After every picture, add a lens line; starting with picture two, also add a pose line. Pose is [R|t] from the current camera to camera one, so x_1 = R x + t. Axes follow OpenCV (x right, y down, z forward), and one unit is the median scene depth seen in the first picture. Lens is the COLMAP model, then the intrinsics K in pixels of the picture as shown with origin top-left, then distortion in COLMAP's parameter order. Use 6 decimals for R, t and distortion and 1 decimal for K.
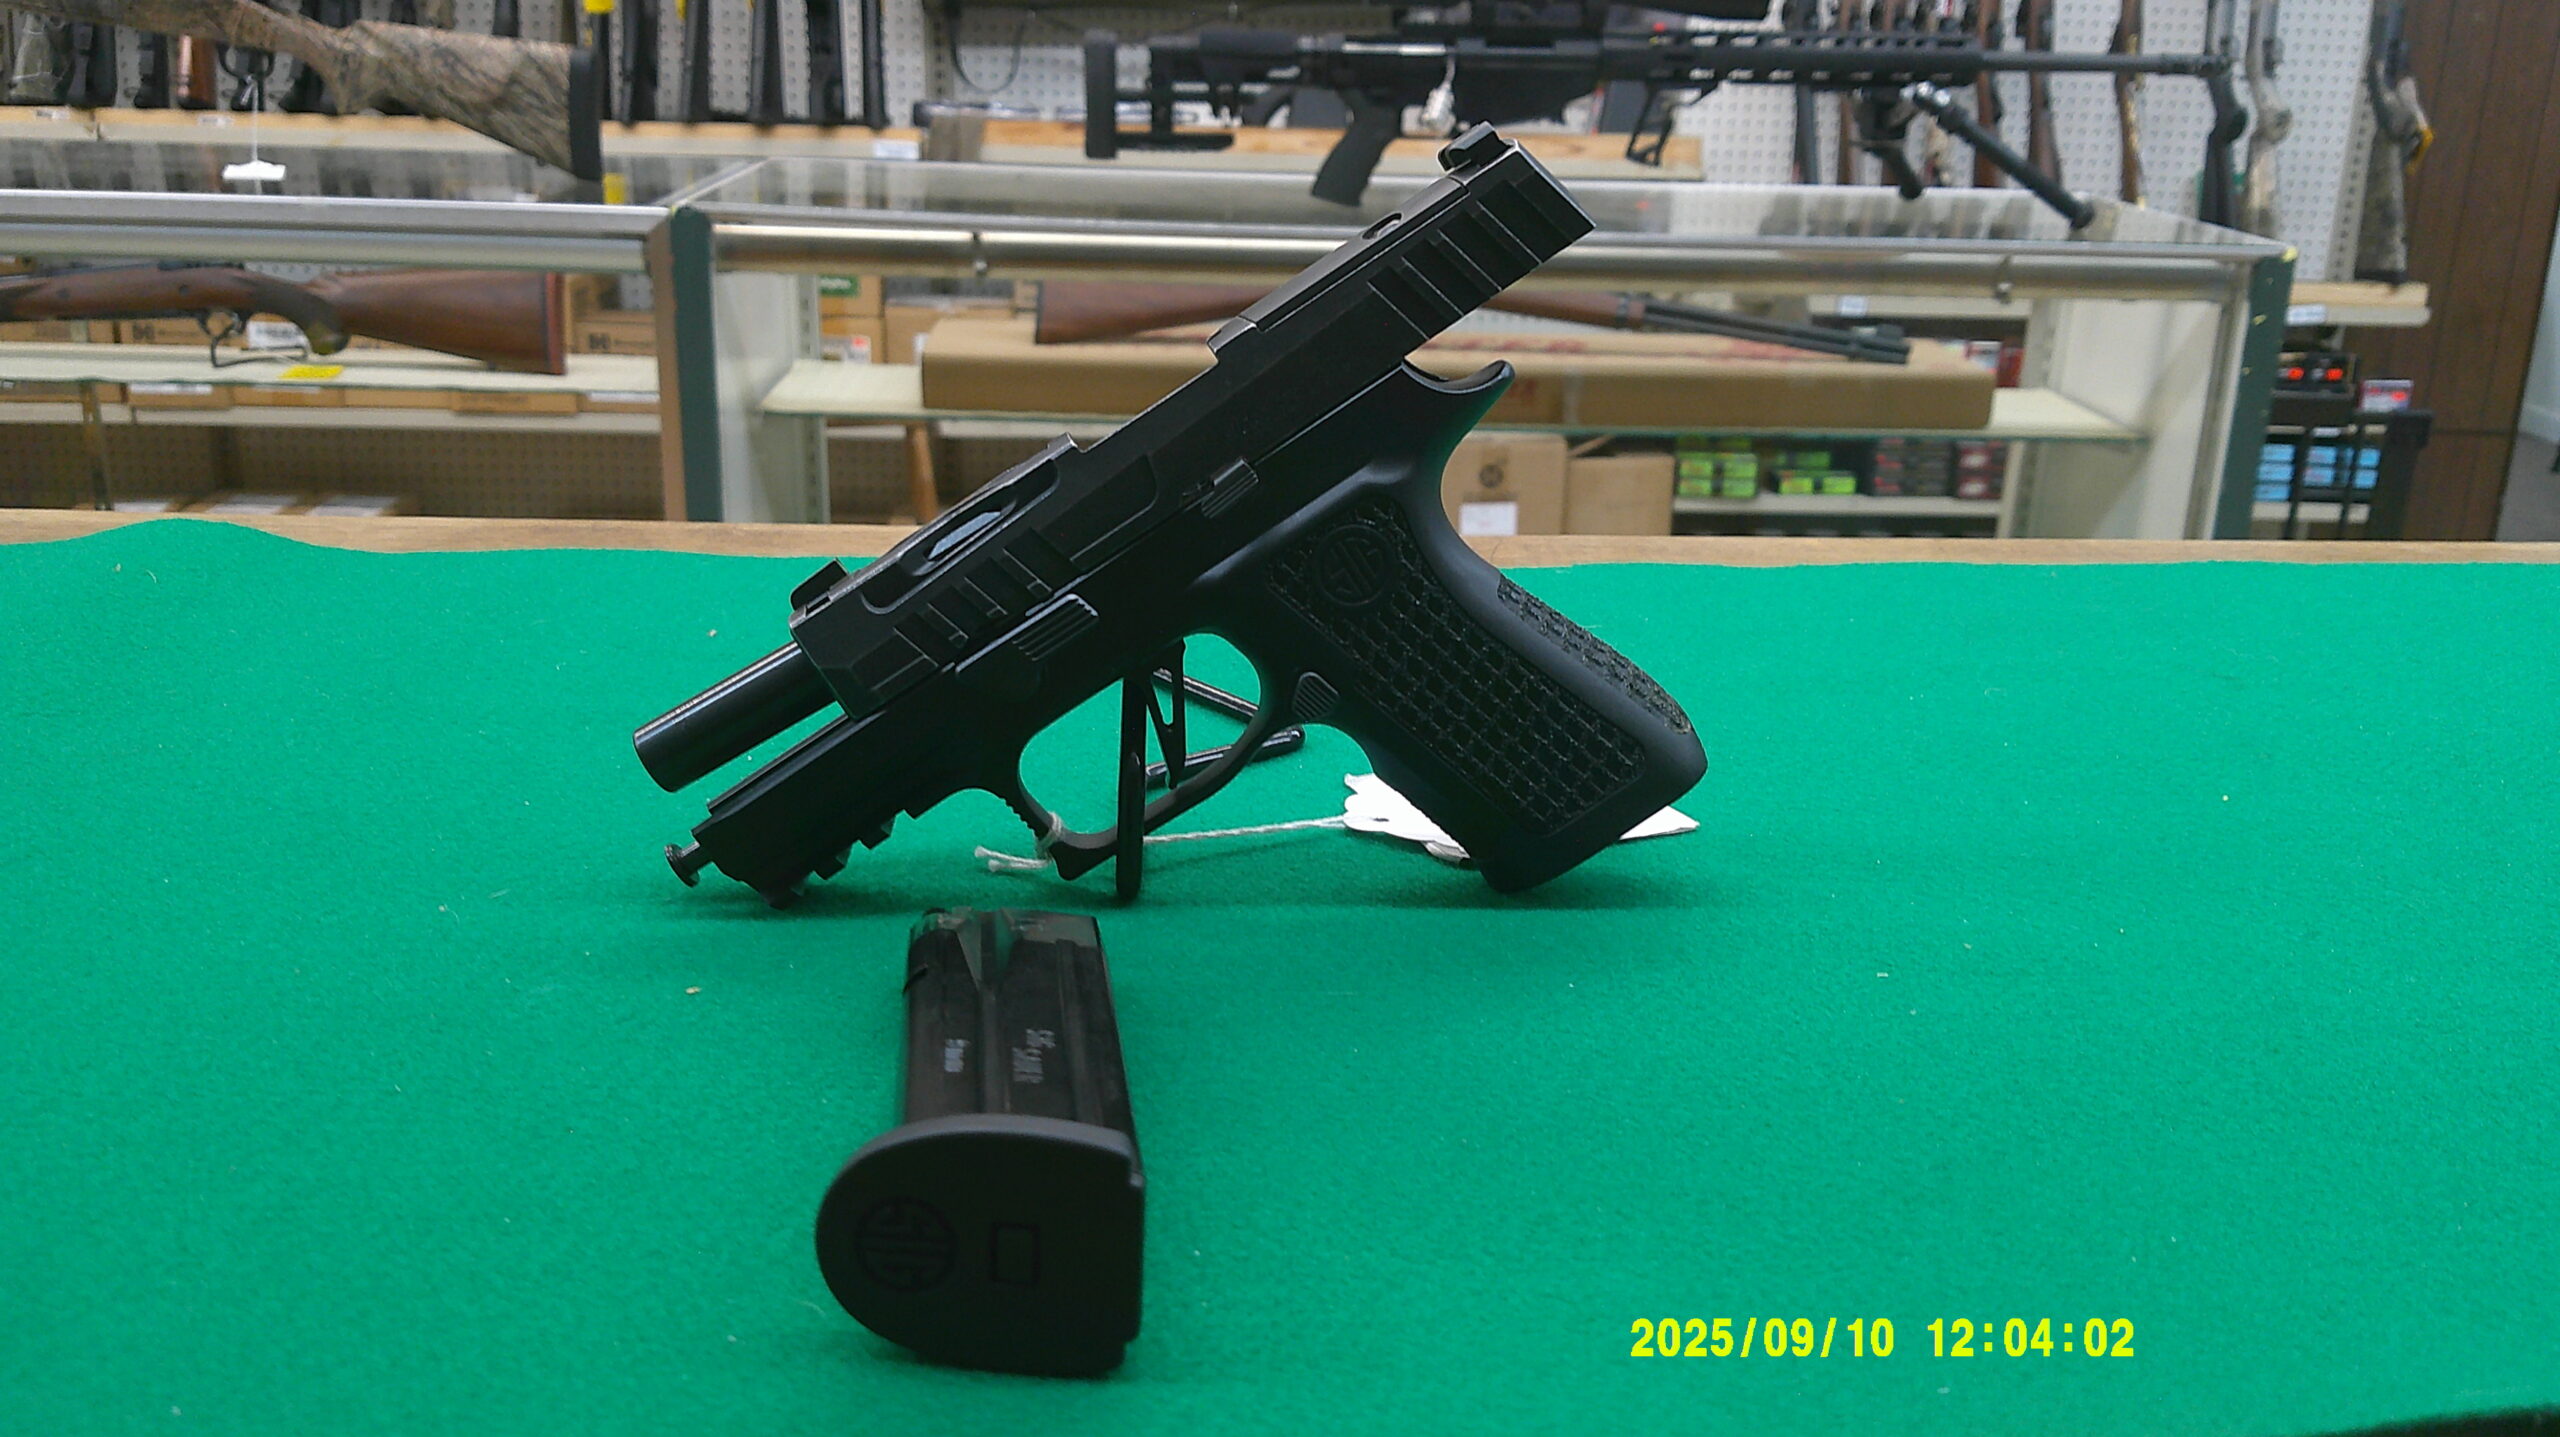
lens RADIAL K [[2079.5, 0, 1275.4], [0, 2079.5, 716.8], [0, 0, 1]] dist [-0.003779, -0.028956]
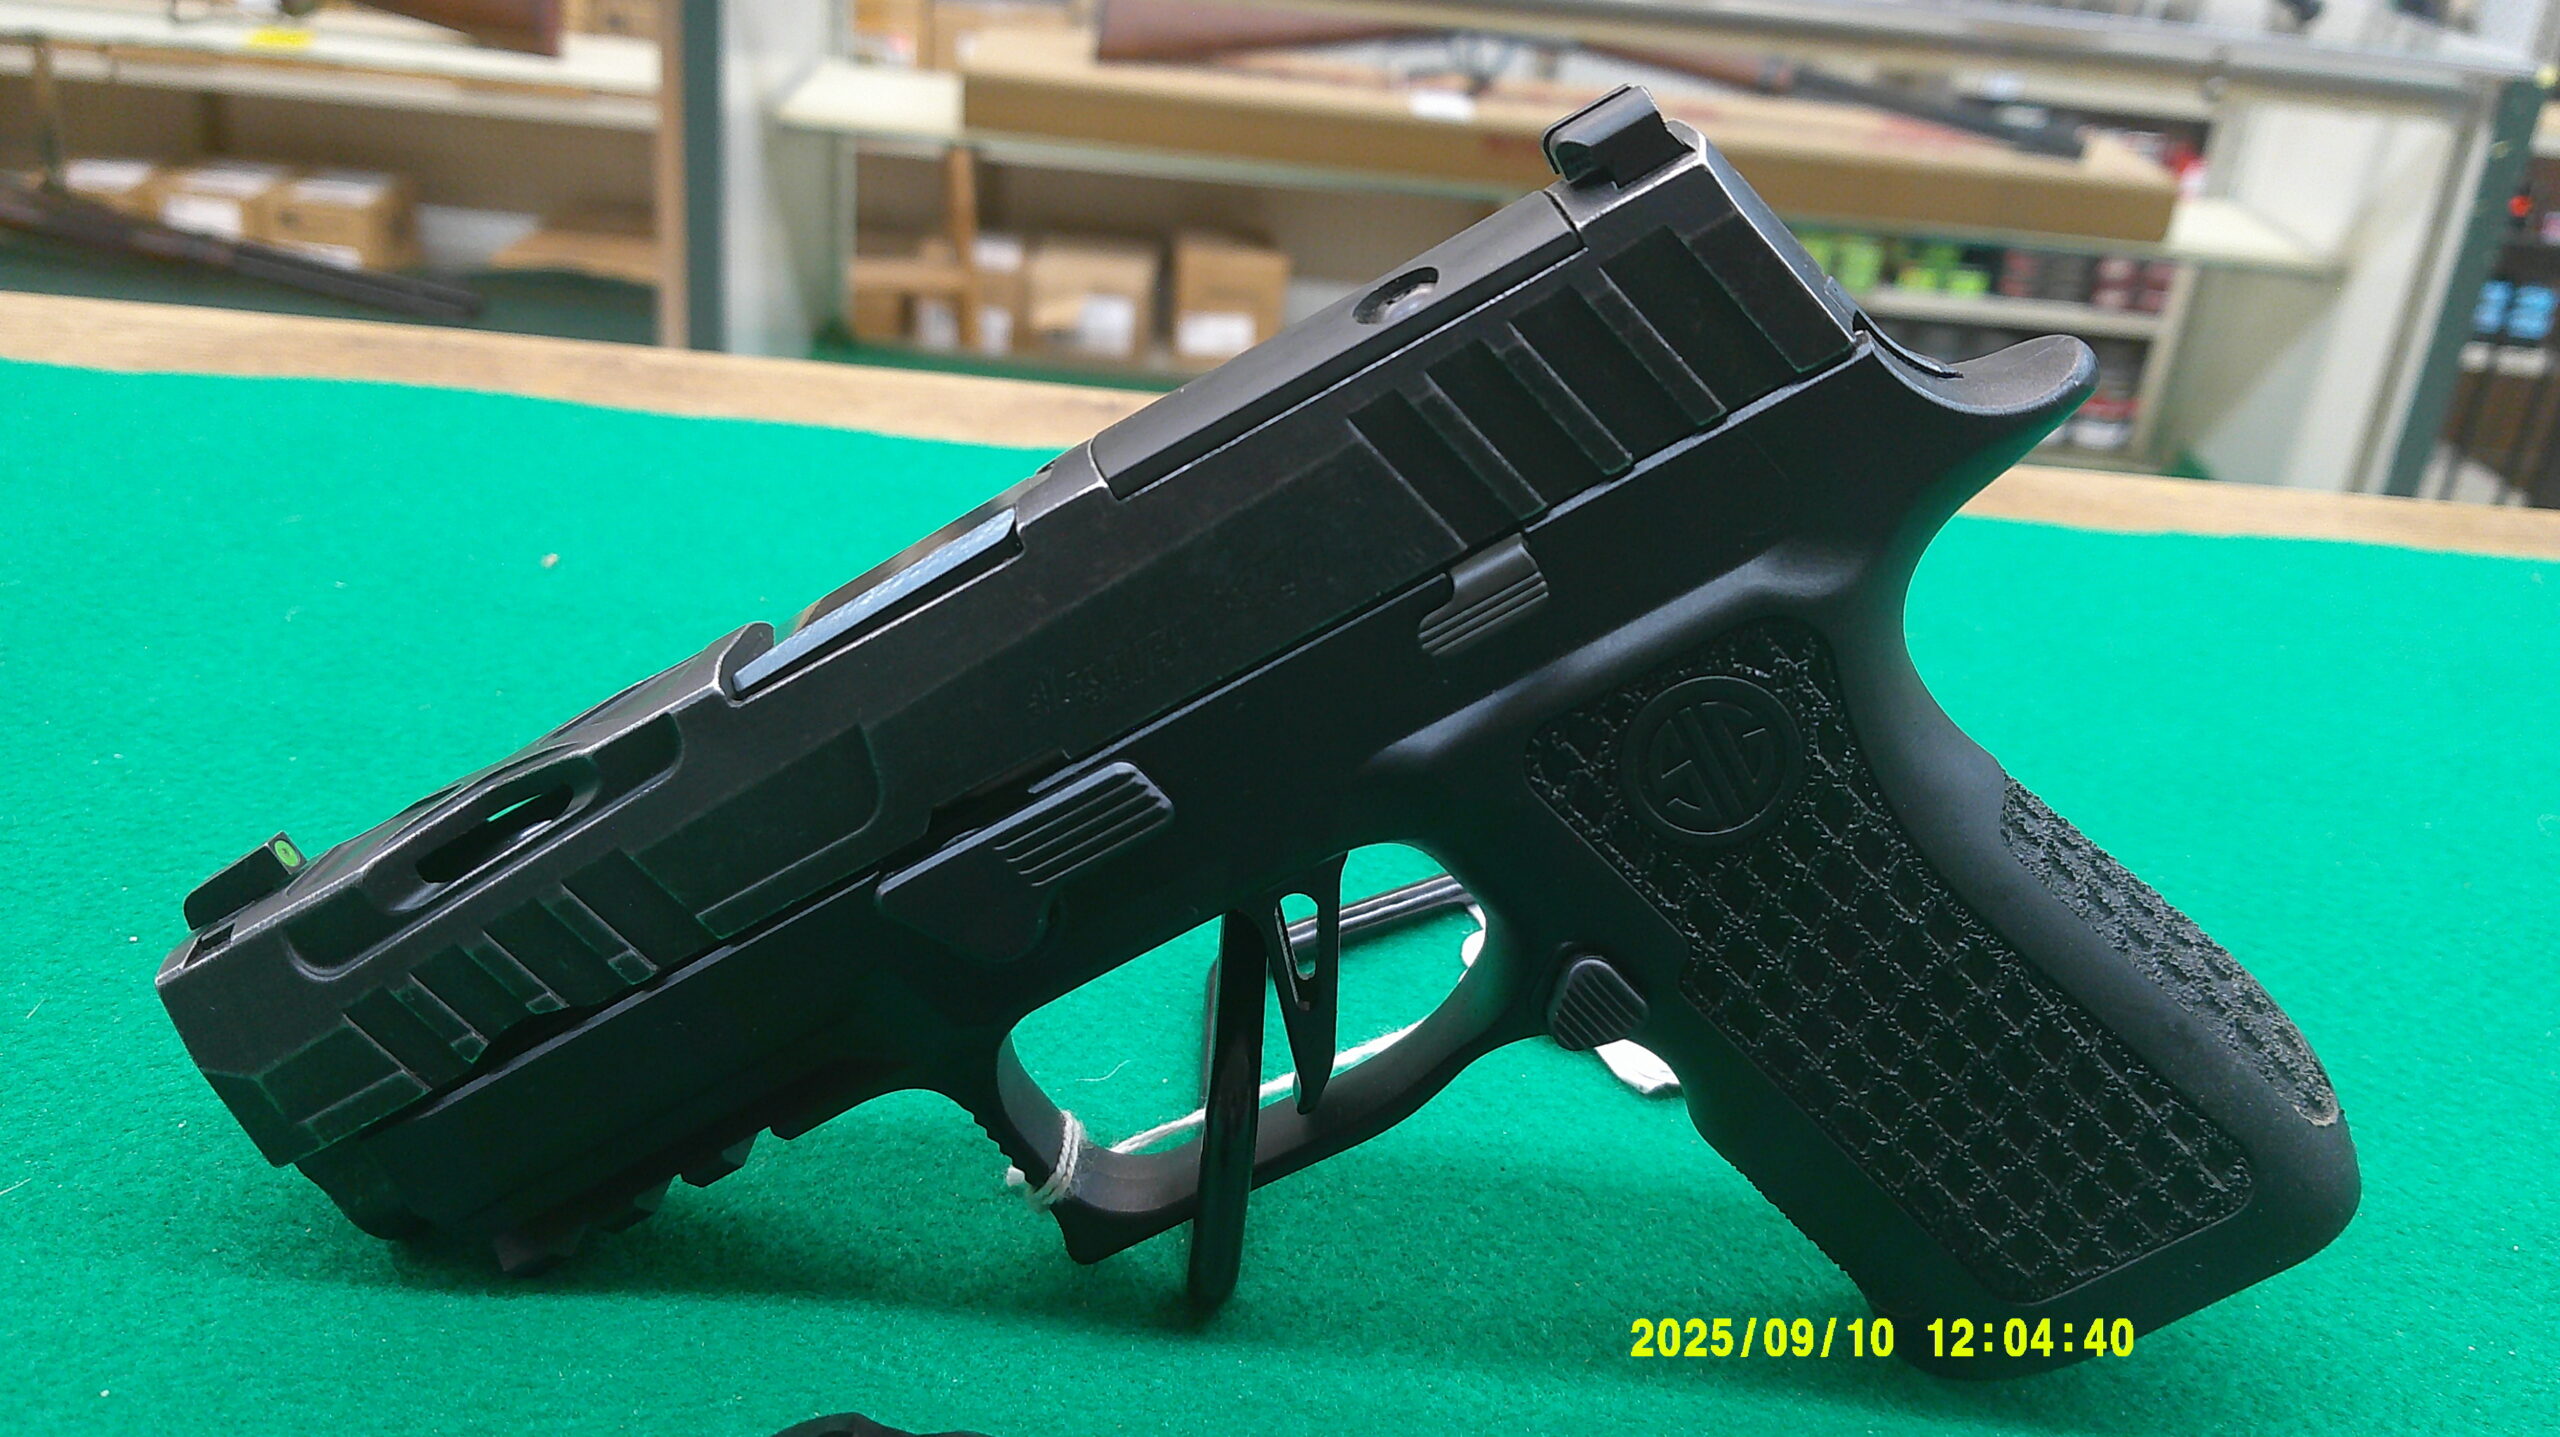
lens RADIAL K [[2079.5, 0, 1285.8], [0, 2079.5, 719.1], [0, 0, 1]] dist [-0.003779, -0.028956]
pose [[0.996950, 0.077992, -0.002828, -0.035225], [-0.076977, 0.988652, 0.128999, -0.079977], [0.012857, -0.128388, 0.991641, 0.308362]]
